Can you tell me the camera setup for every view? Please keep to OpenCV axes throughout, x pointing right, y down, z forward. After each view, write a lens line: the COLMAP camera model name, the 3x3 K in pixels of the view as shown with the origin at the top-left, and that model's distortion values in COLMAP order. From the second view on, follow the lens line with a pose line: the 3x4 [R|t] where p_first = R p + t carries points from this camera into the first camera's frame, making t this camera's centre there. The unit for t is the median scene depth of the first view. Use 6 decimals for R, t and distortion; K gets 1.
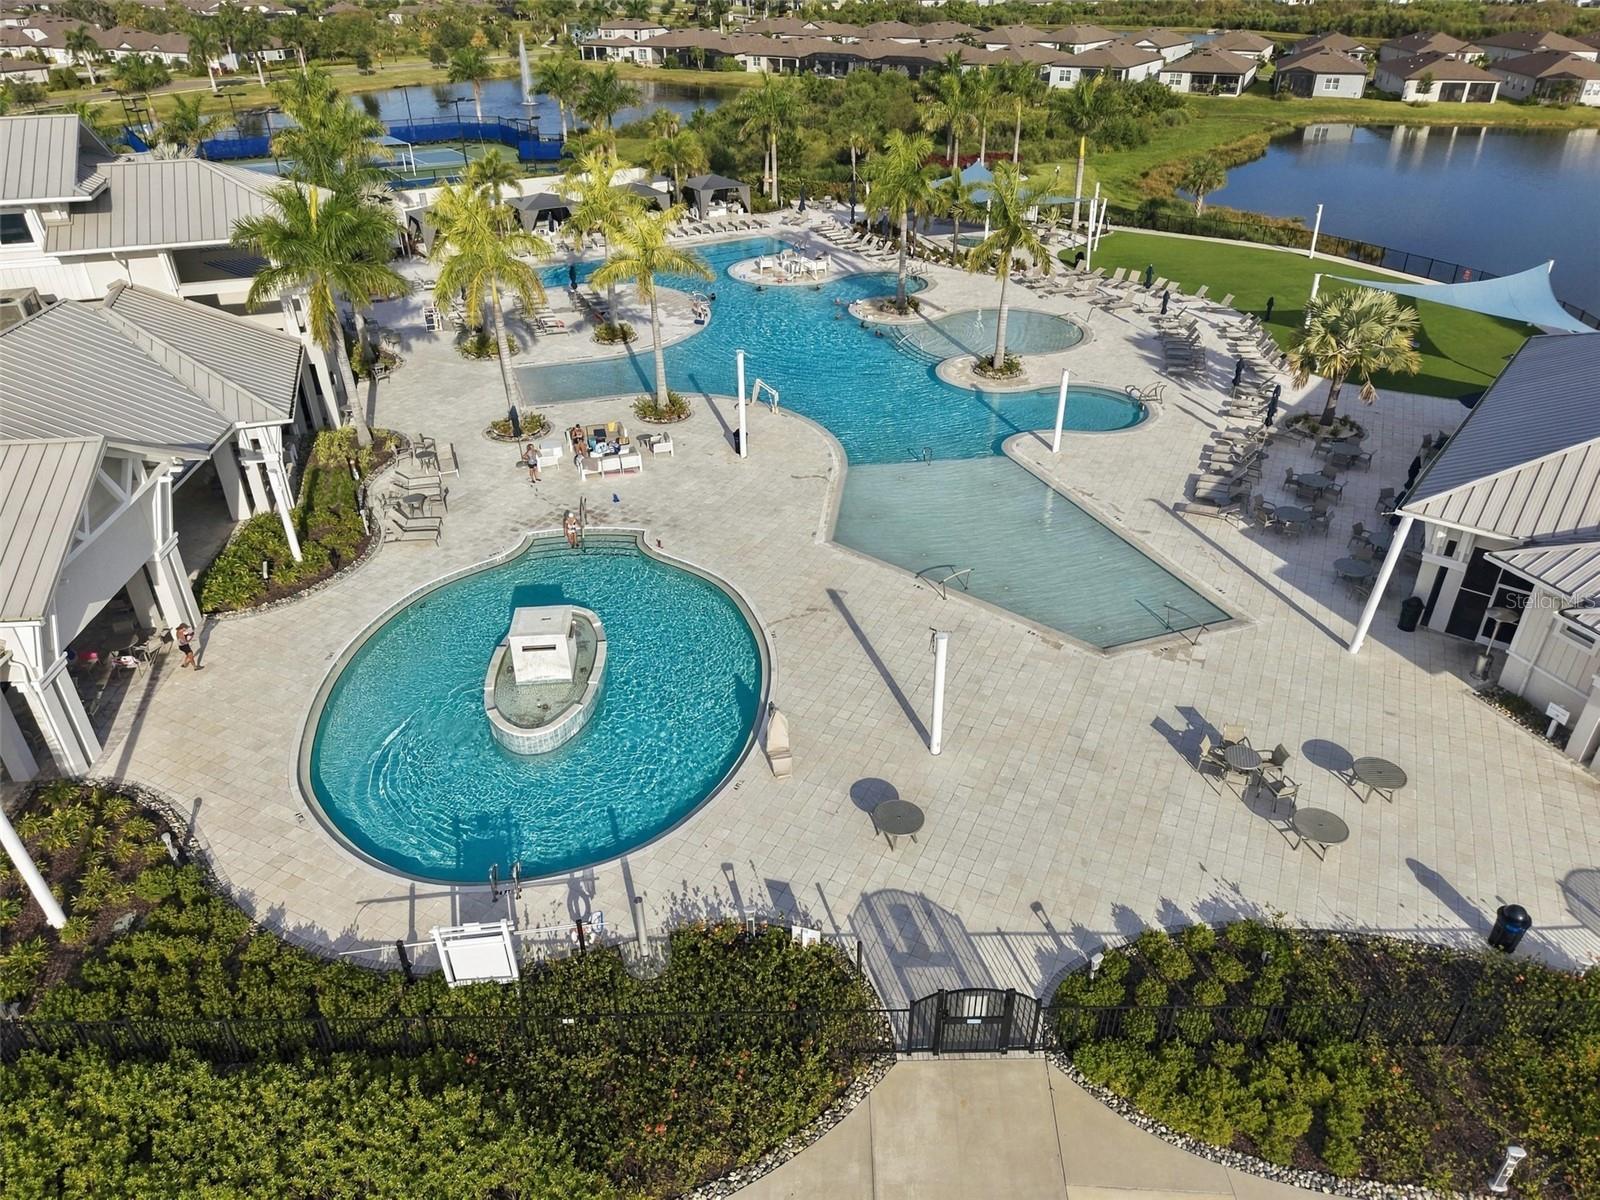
lens RADIAL K [[1091.3, 0, 800.0], [0, 1091.3, 600.0], [0, 0, 1]] dist [0.006694, 0.003877]
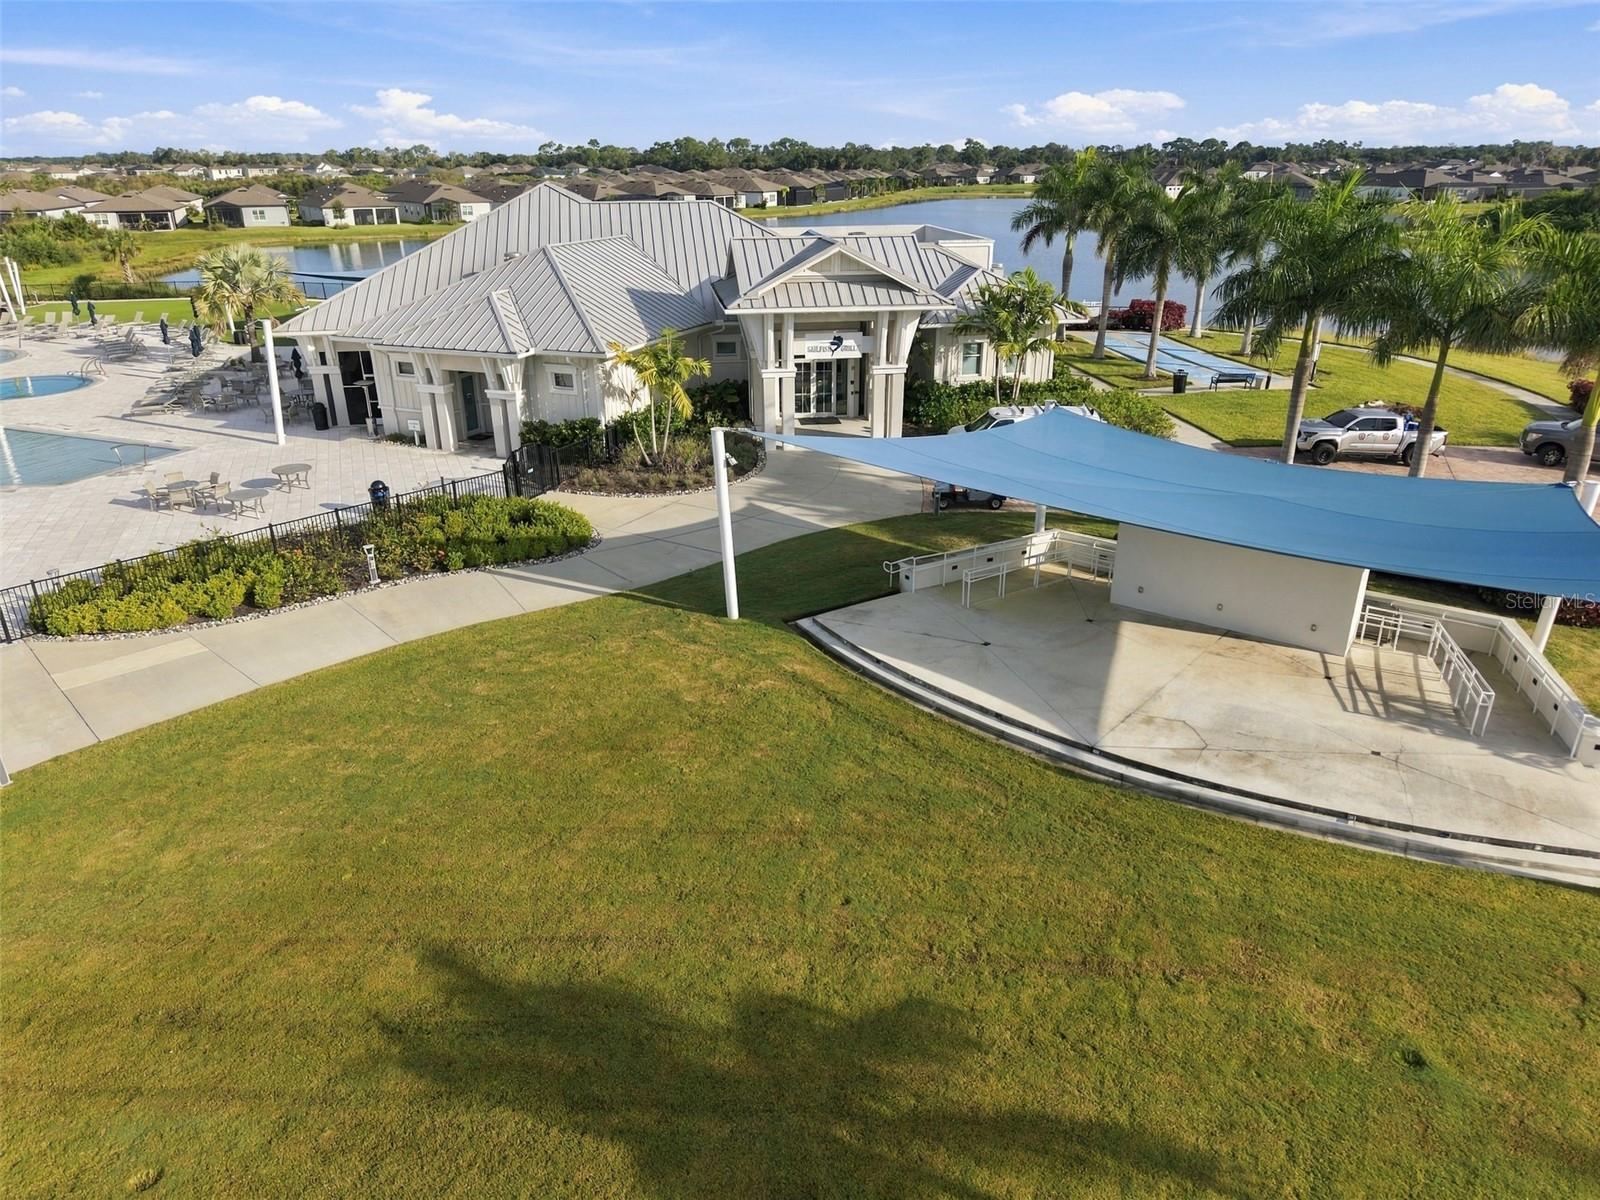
lens RADIAL K [[1091.3, 0, 800.0], [0, 1091.3, 600.0], [0, 0, 1]] dist [0.006694, 0.003877]
pose [[0.681805, -0.285710, 0.673433, 0.001500], [0.384611, 0.923076, 0.002231, 0.252728], [-0.622267, 0.257489, 0.739245, -0.160046]]
